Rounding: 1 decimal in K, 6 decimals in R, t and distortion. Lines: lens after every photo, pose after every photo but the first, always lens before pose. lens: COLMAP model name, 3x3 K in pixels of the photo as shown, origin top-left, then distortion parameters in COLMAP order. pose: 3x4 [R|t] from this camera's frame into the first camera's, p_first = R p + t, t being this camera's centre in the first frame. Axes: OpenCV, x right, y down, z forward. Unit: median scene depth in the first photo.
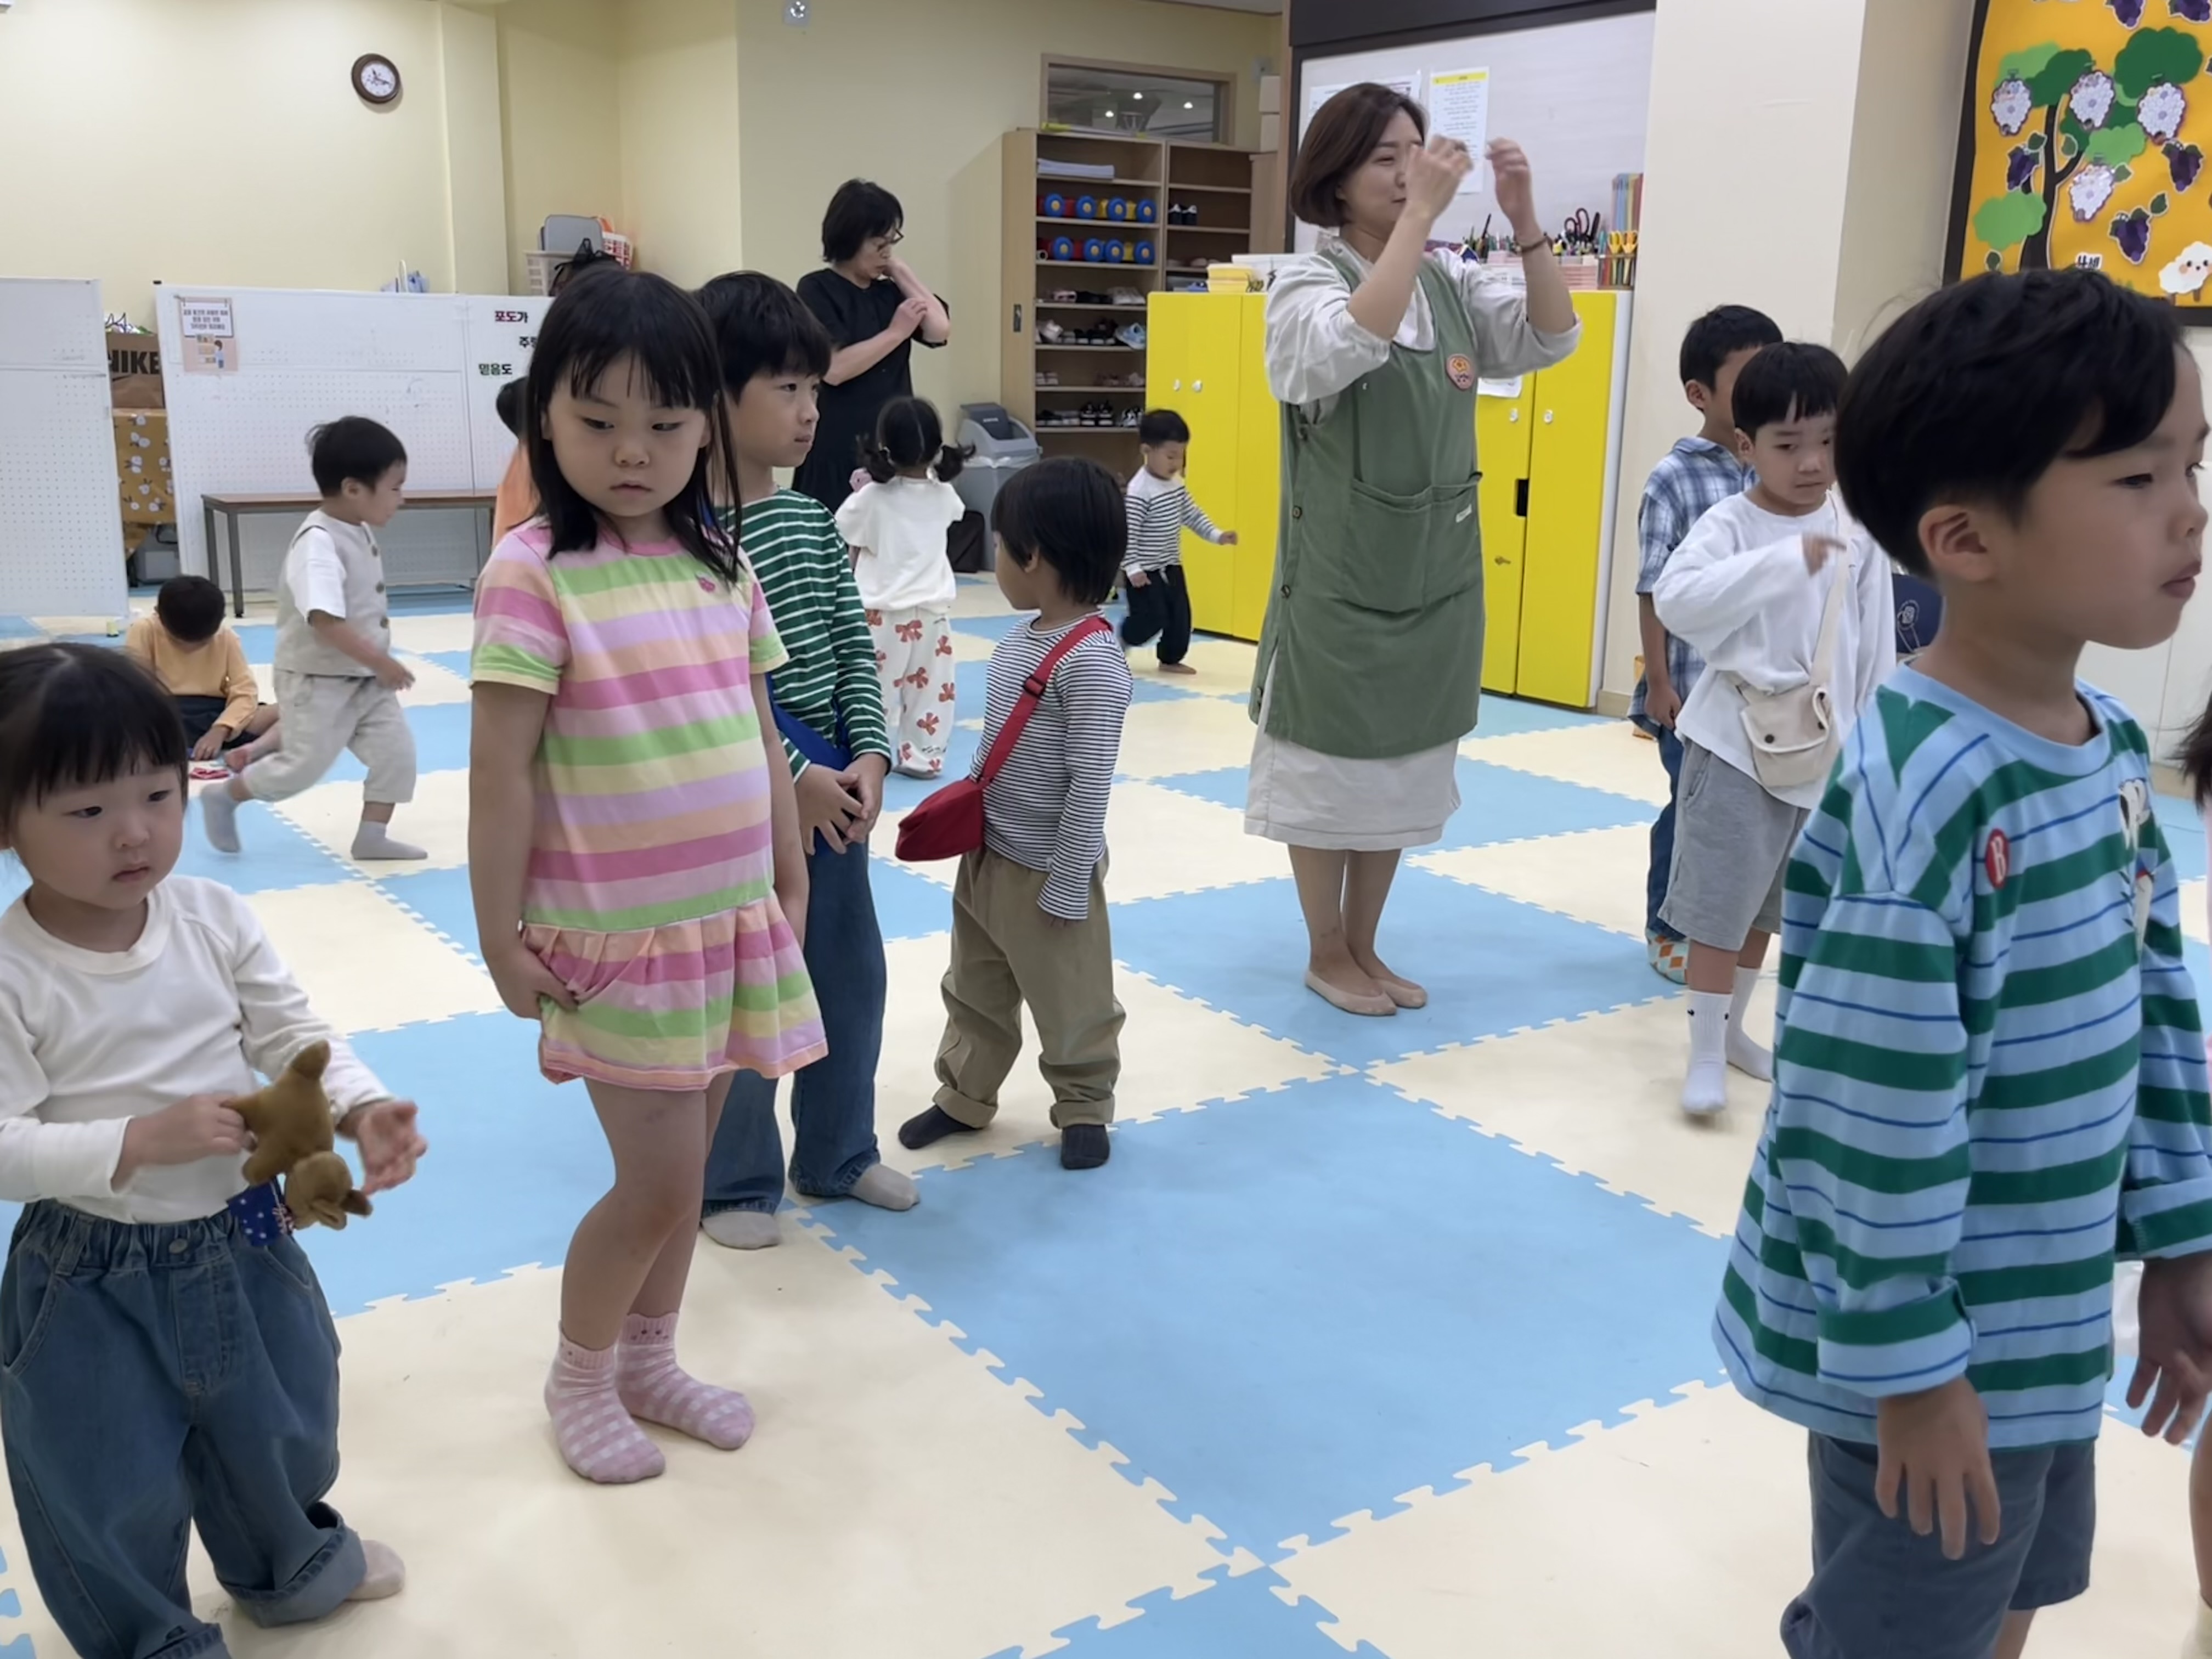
lens RADIAL K [[2063.9, 0, 1111.2], [0, 2063.9, 831.6], [0, 0, 1]] dist [0.002777, 0.000000]
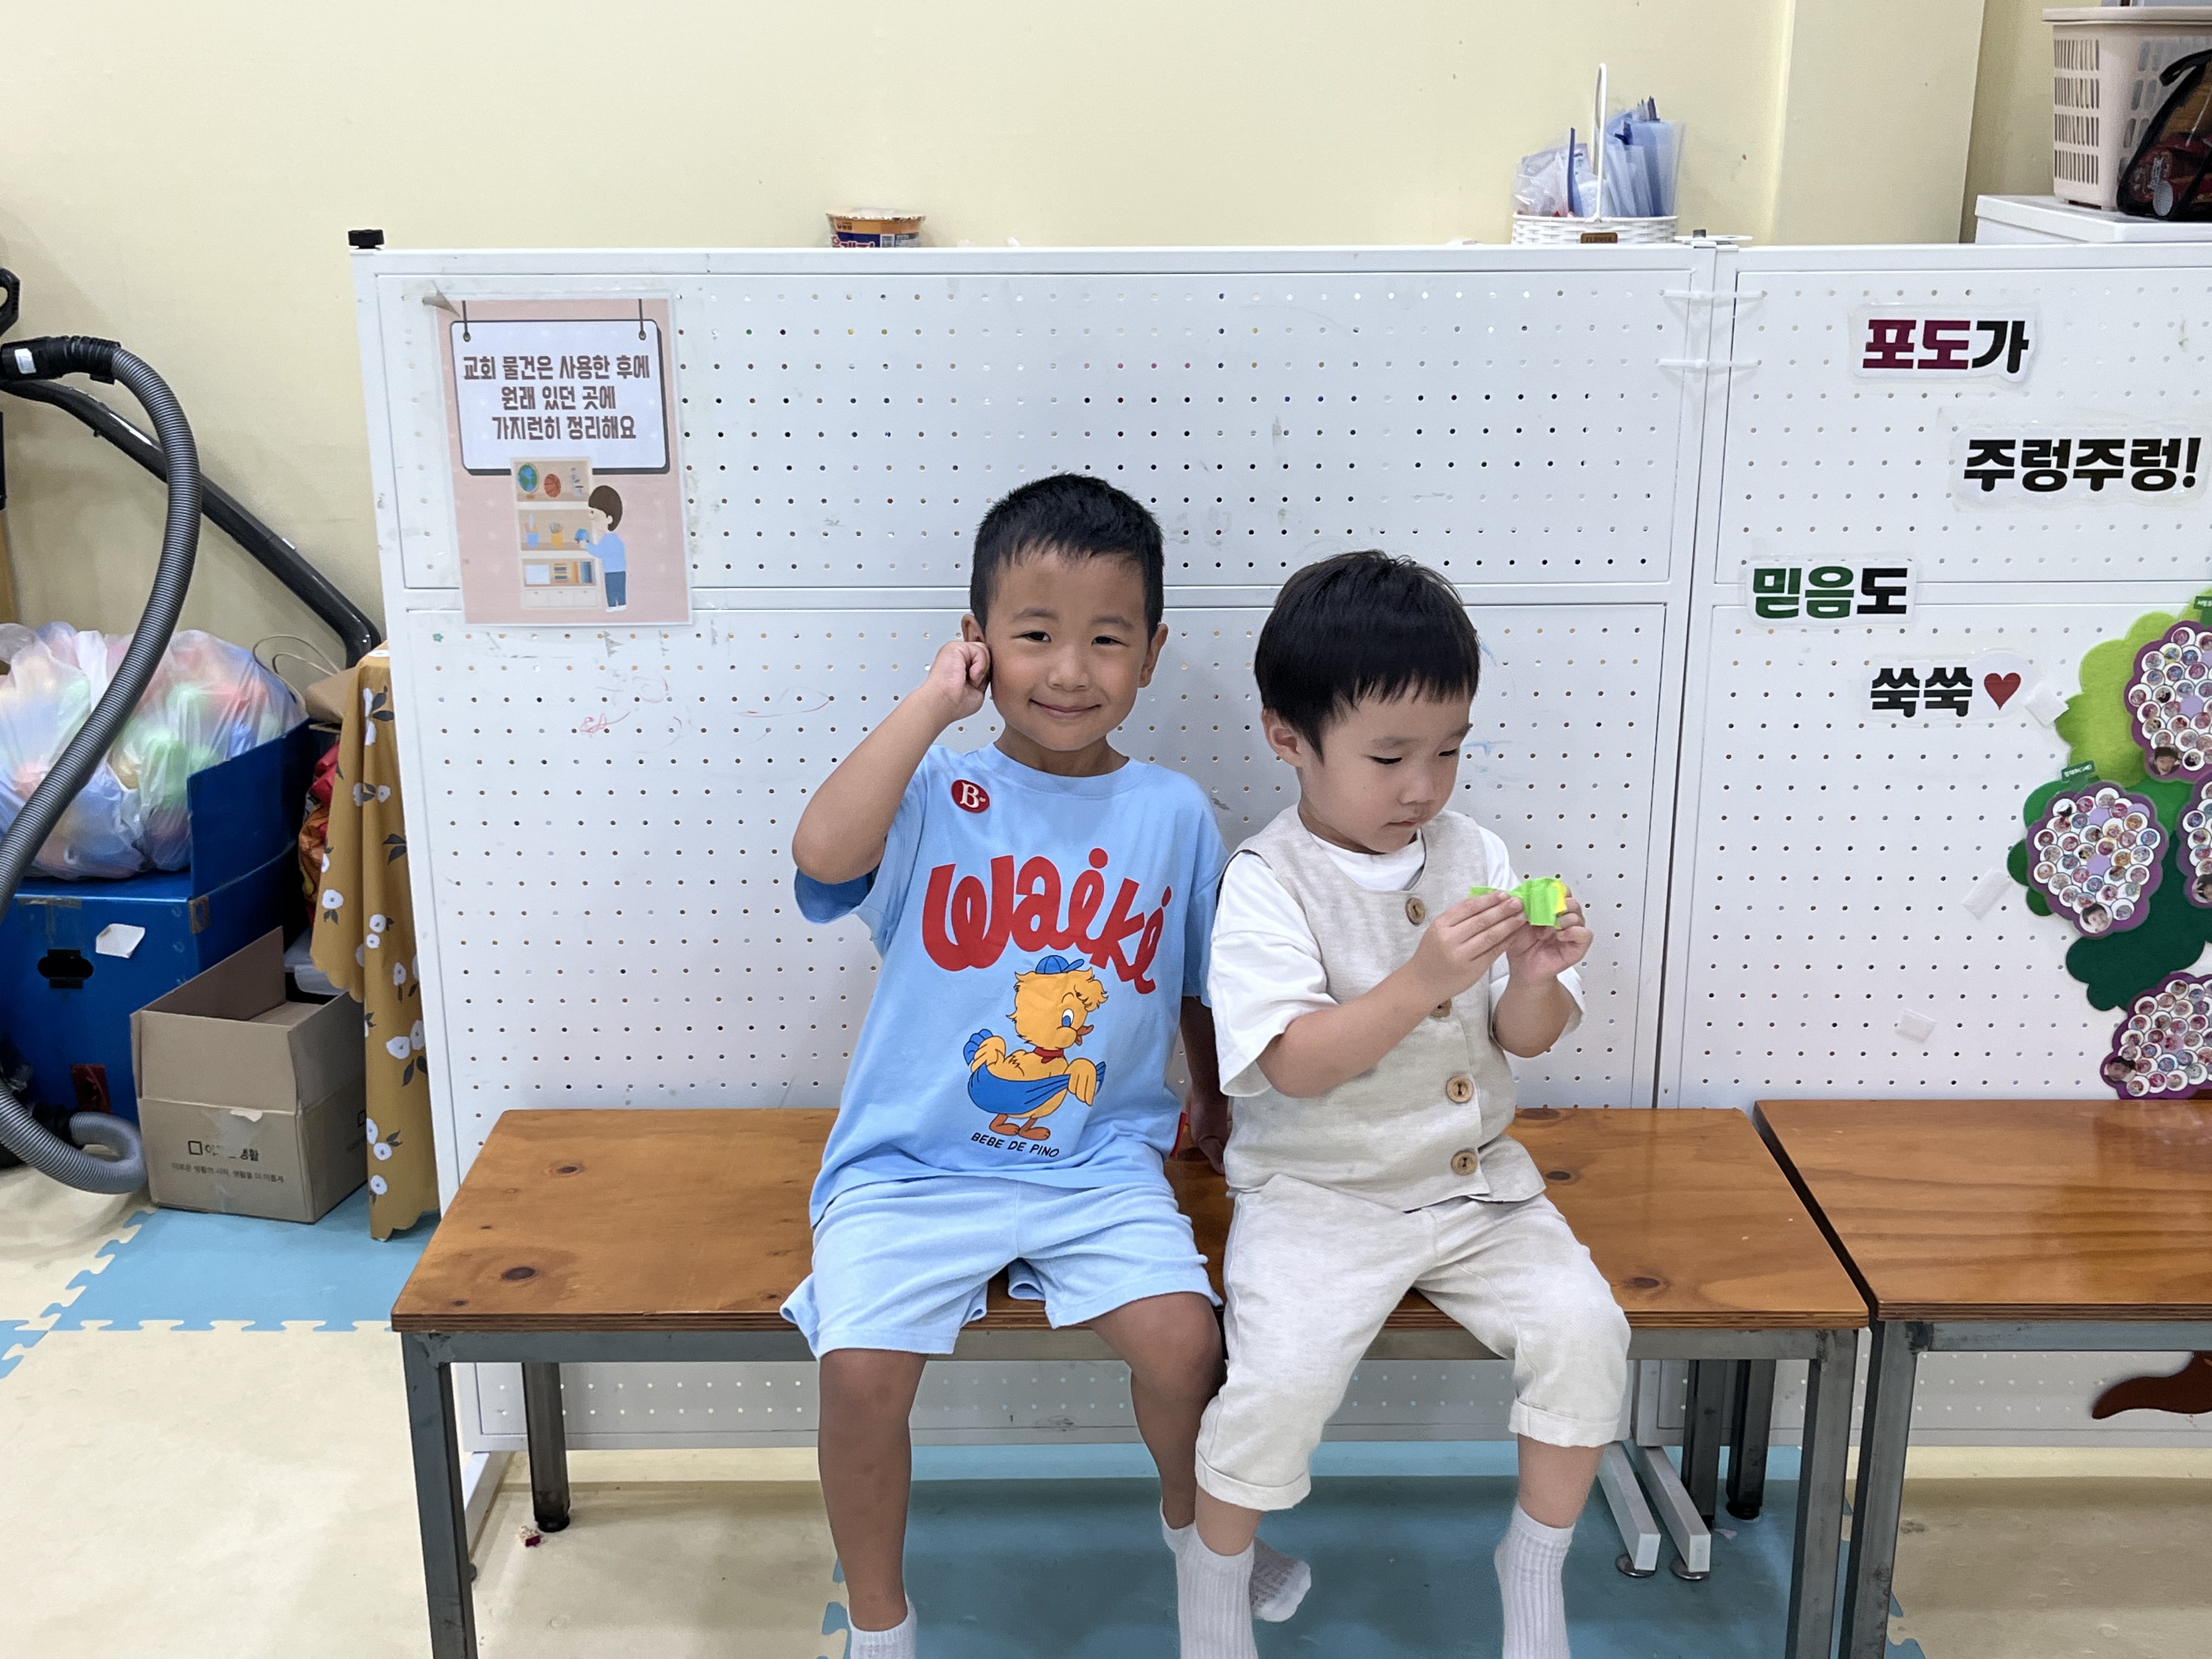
lens RADIAL K [[2312.0, 0, 1108.1], [0, 2312.0, 834.4], [0, 0, 1]] dist [0.062745, 0.000000]
pose [[0.818035, 0.148504, -0.555667, -0.093024], [-0.113323, 0.988770, 0.097422, -0.089699], [0.563894, -0.016724, 0.825677, 0.317926]]
